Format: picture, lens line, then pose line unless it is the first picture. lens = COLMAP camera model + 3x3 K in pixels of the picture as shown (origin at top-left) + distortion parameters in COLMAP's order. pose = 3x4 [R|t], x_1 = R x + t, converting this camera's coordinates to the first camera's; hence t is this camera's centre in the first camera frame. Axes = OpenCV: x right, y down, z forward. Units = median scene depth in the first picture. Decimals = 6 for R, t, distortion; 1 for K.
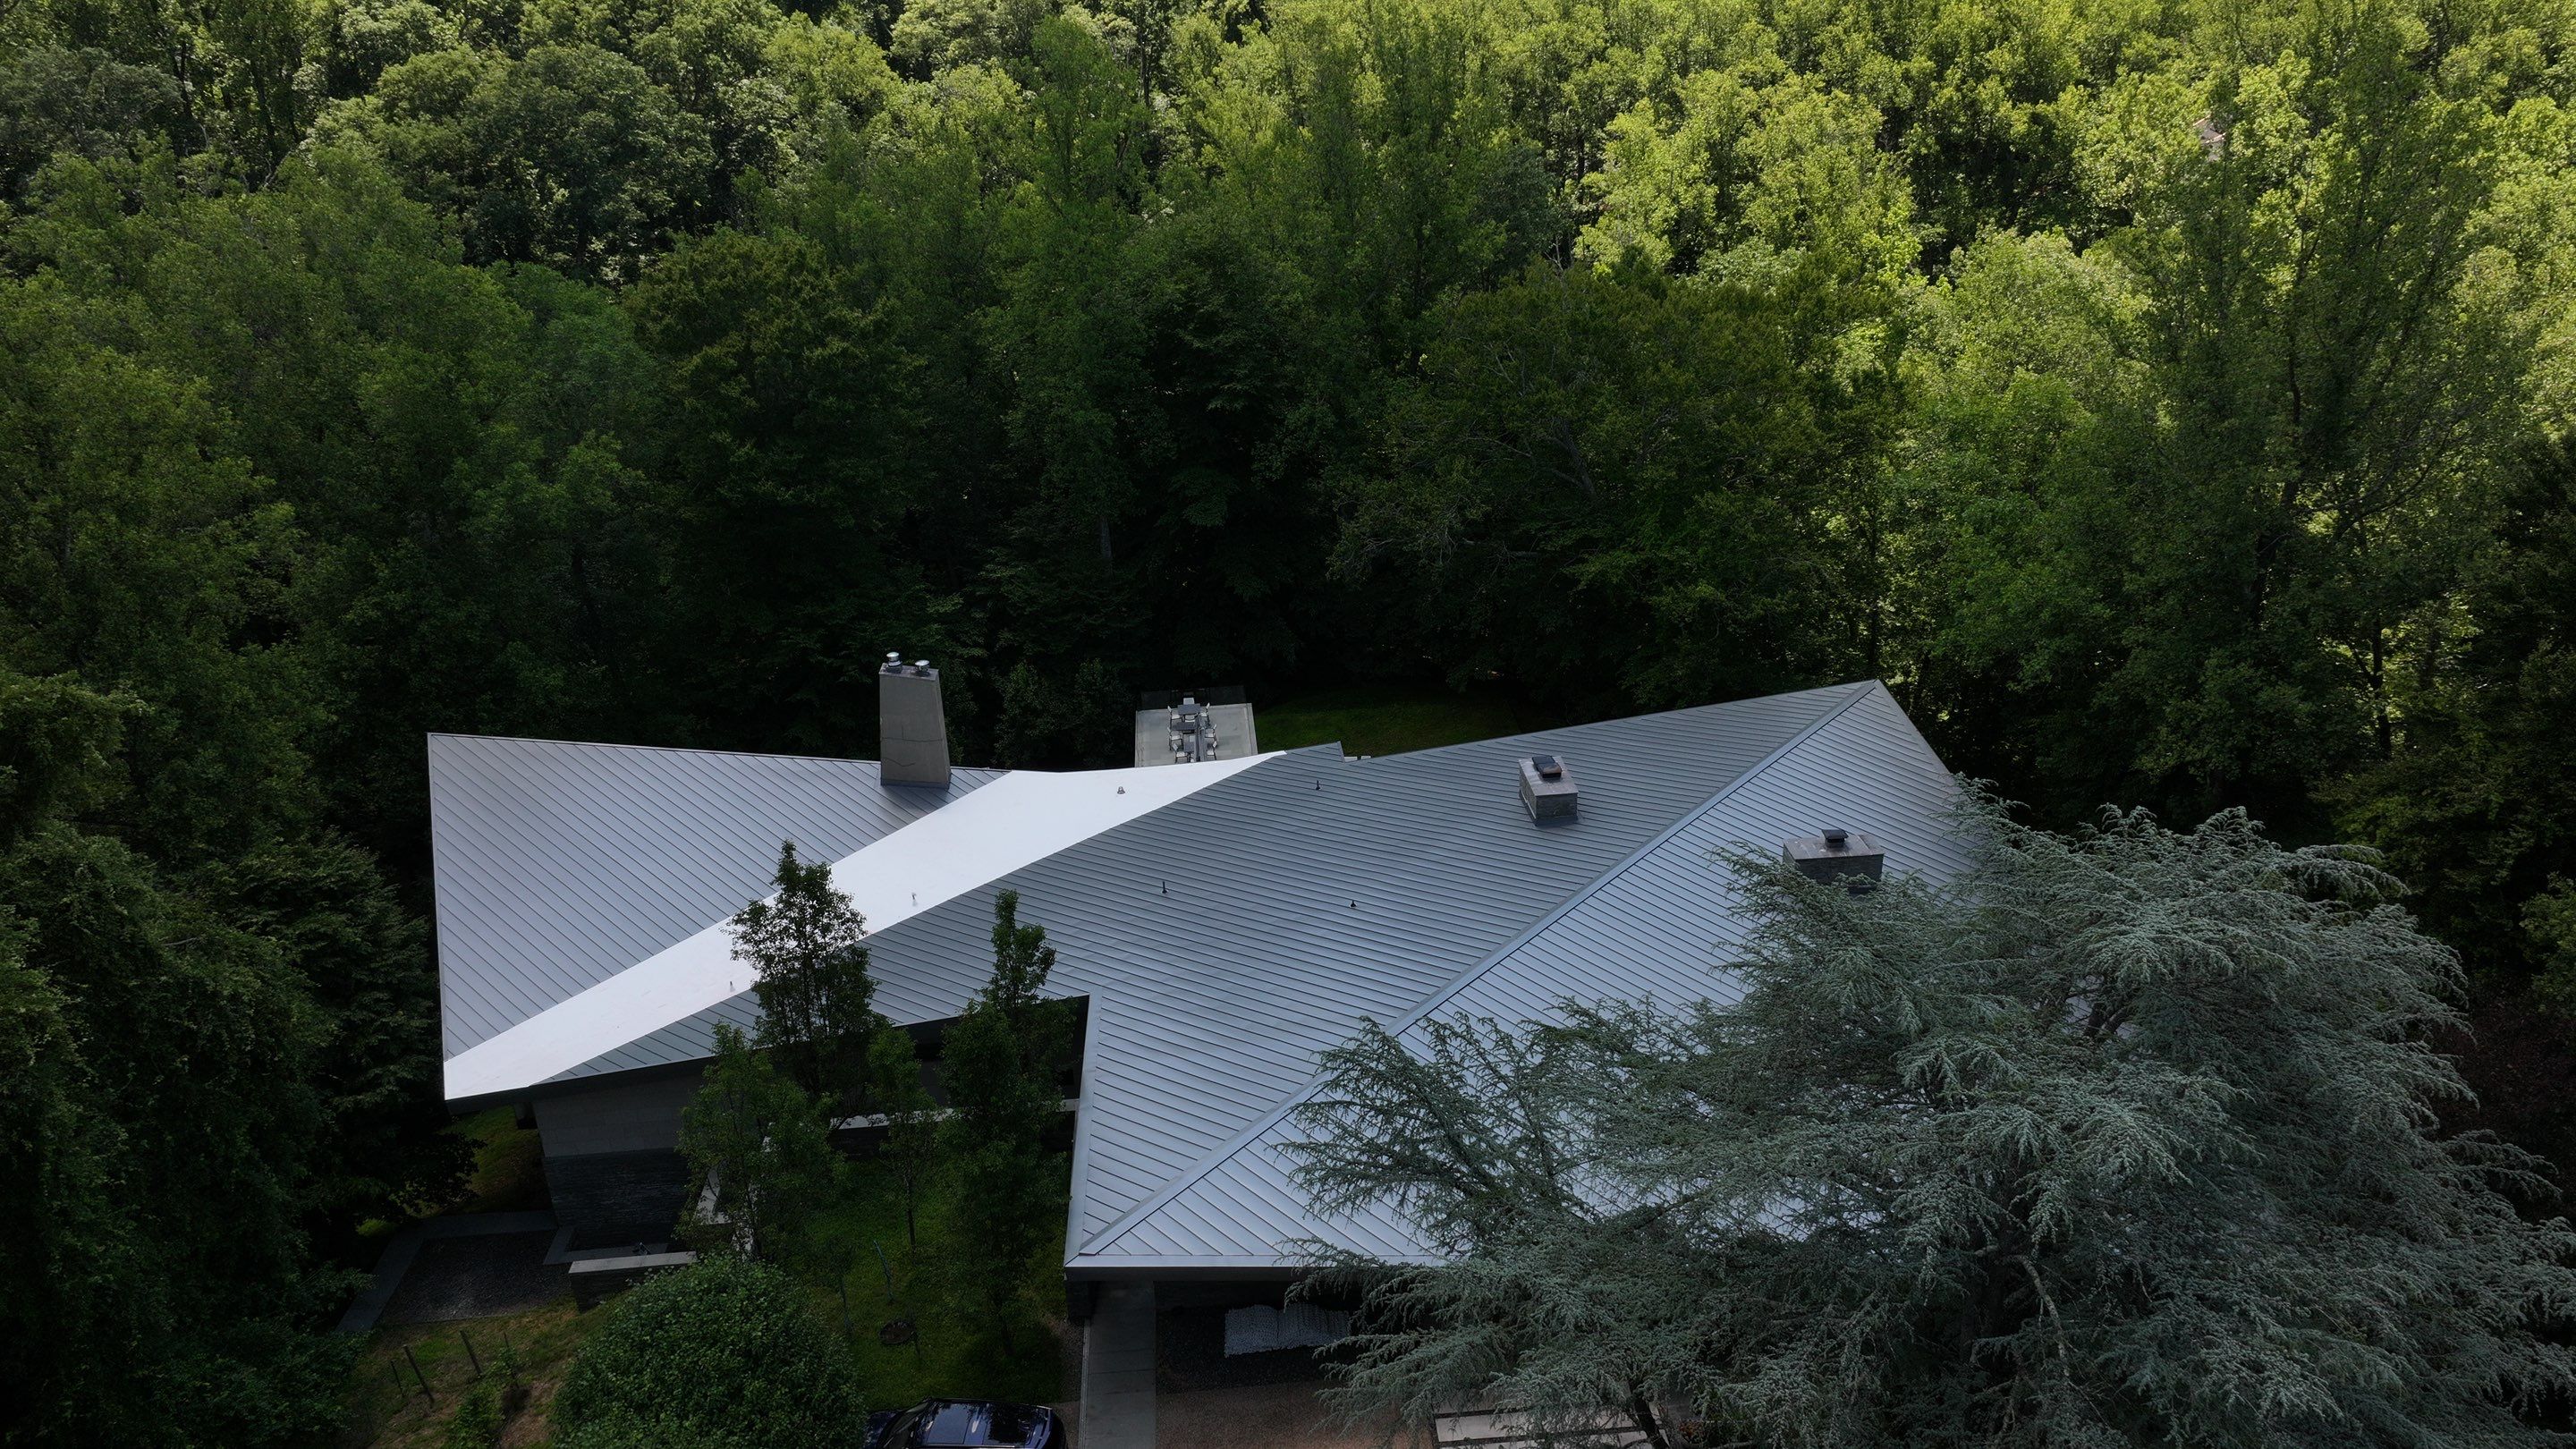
lens RADIAL K [[1806.9, 0, 1288.0], [0, 1806.9, 724.5], [0, 0, 1]] dist [0.009896, 0.002750]
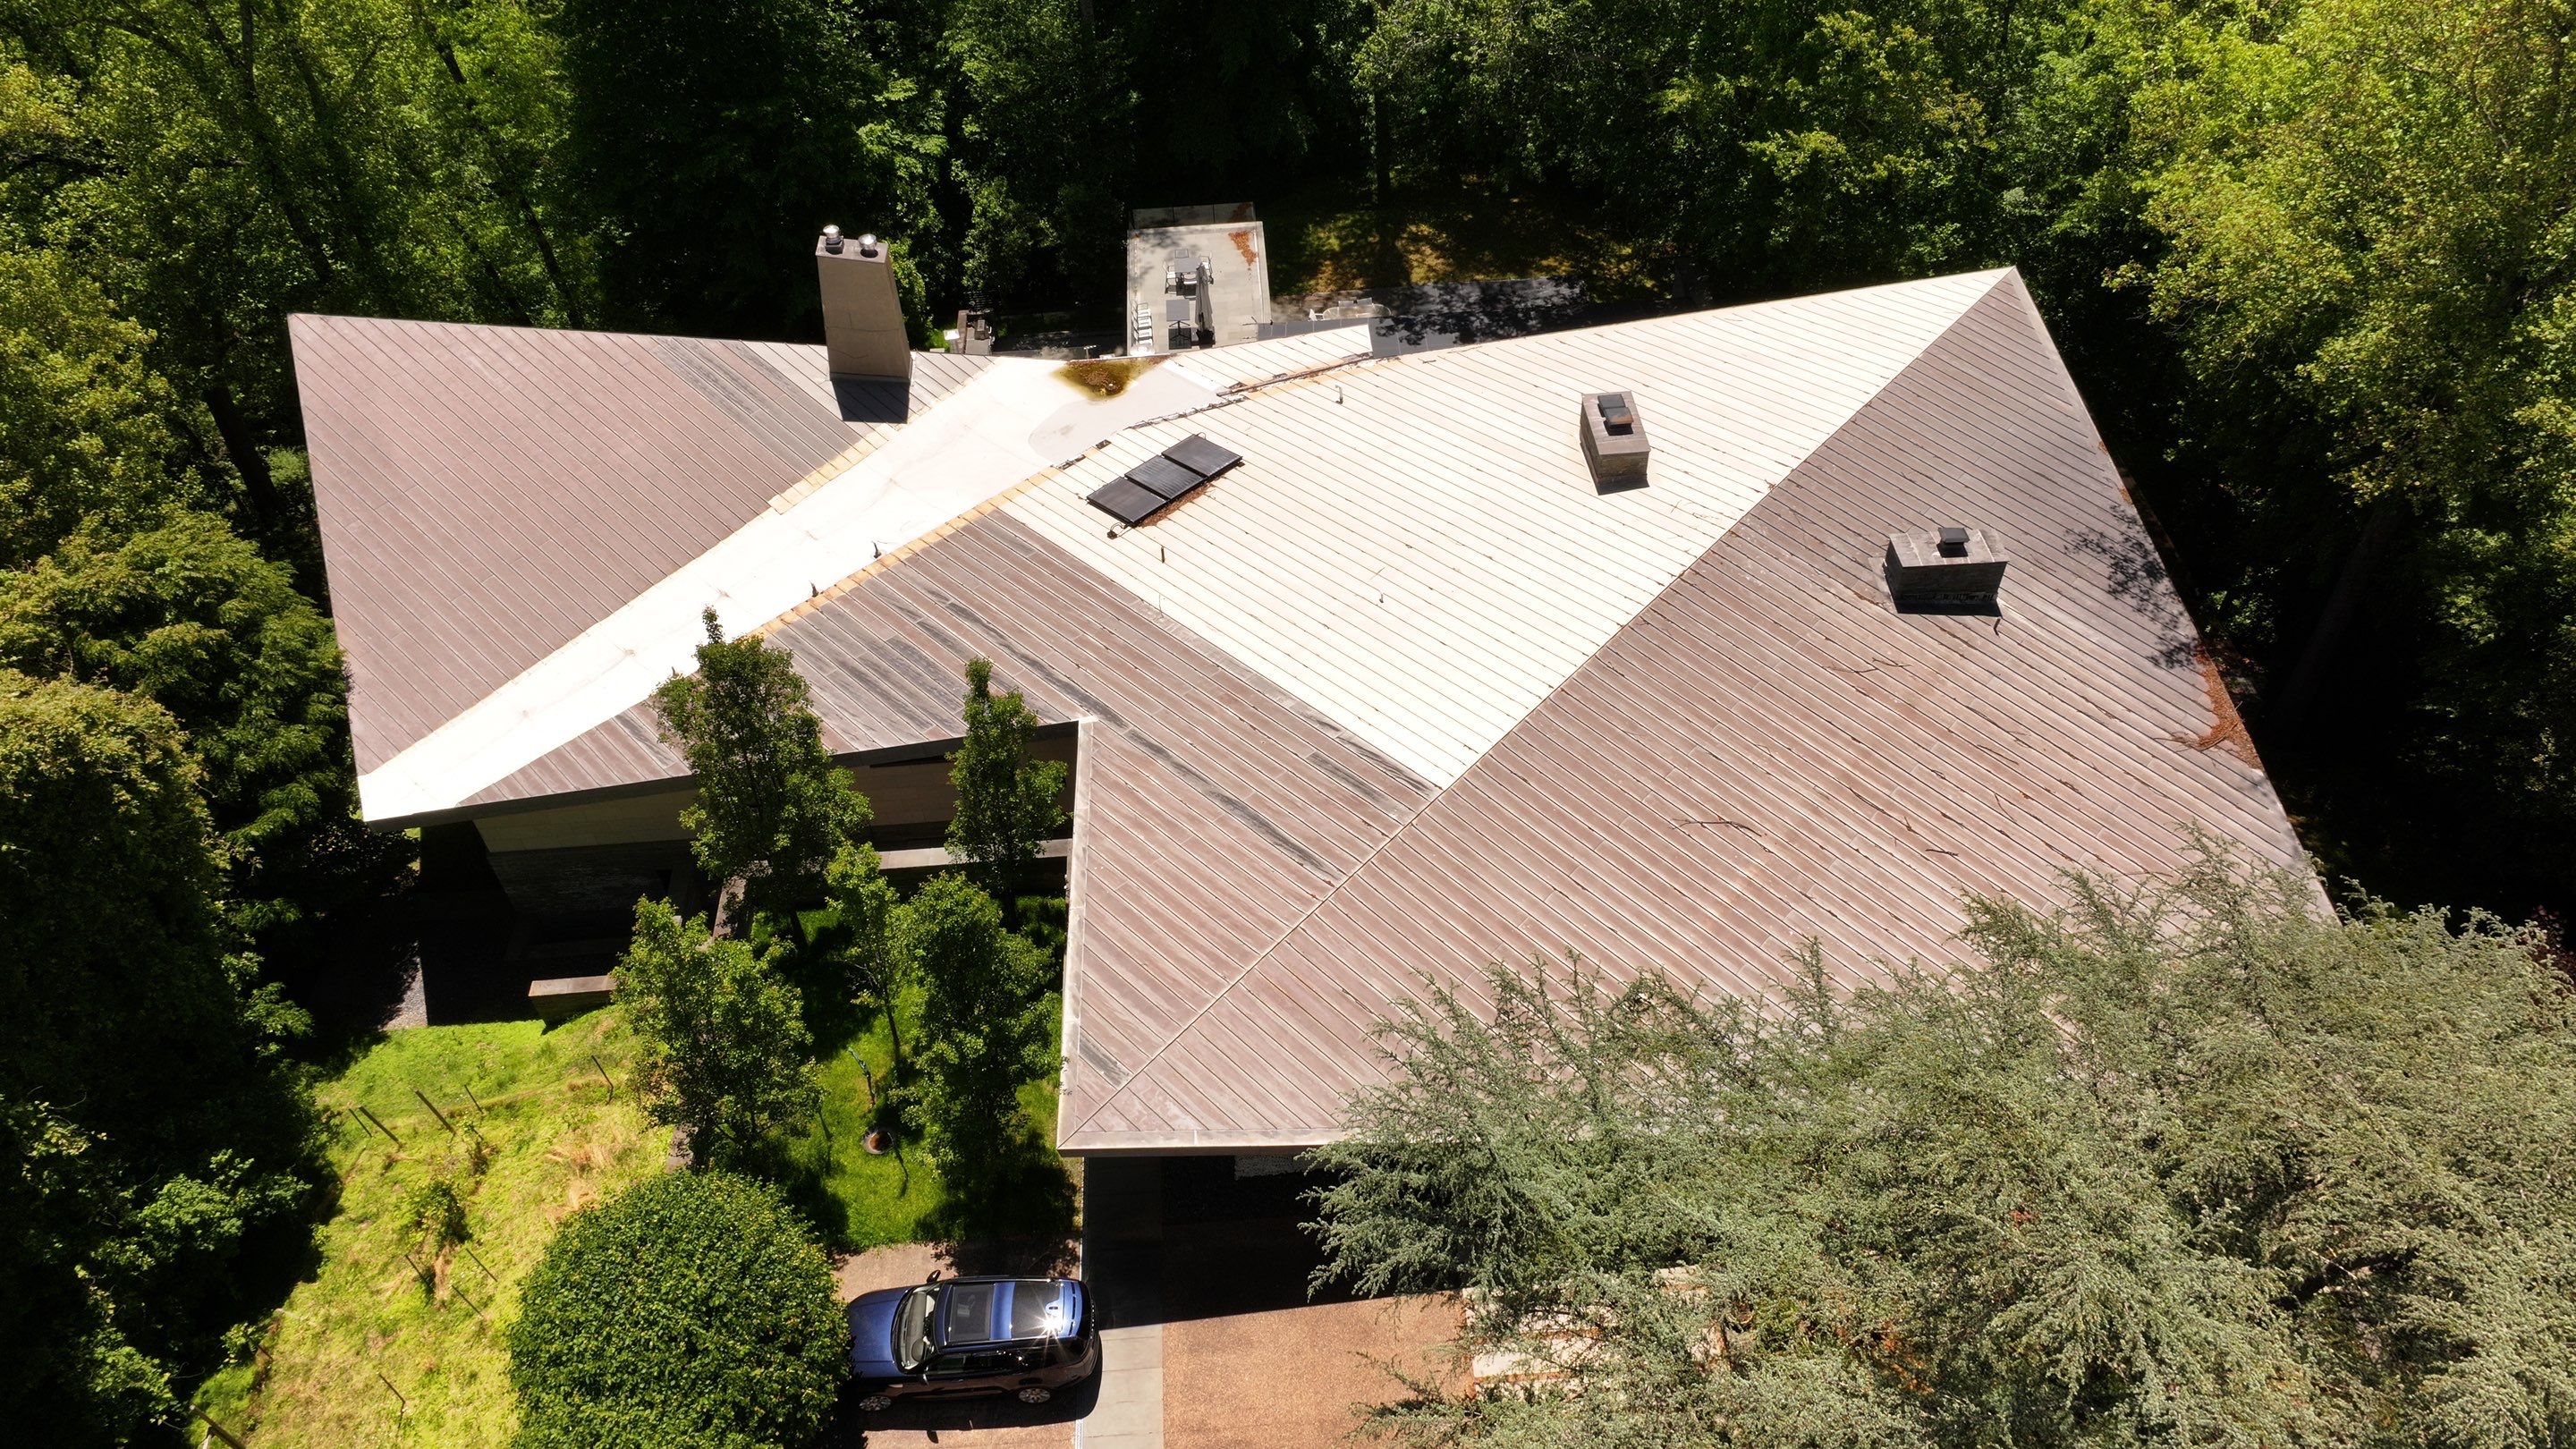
lens RADIAL K [[1806.9, 0, 1288.0], [0, 1806.9, 724.5], [0, 0, 1]] dist [0.009896, 0.002750]
pose [[0.999874, 0.015280, 0.004237, -0.011260], [-0.015742, 0.924440, 0.381002, -0.167977], [0.001905, -0.381021, 0.924564, 0.171866]]
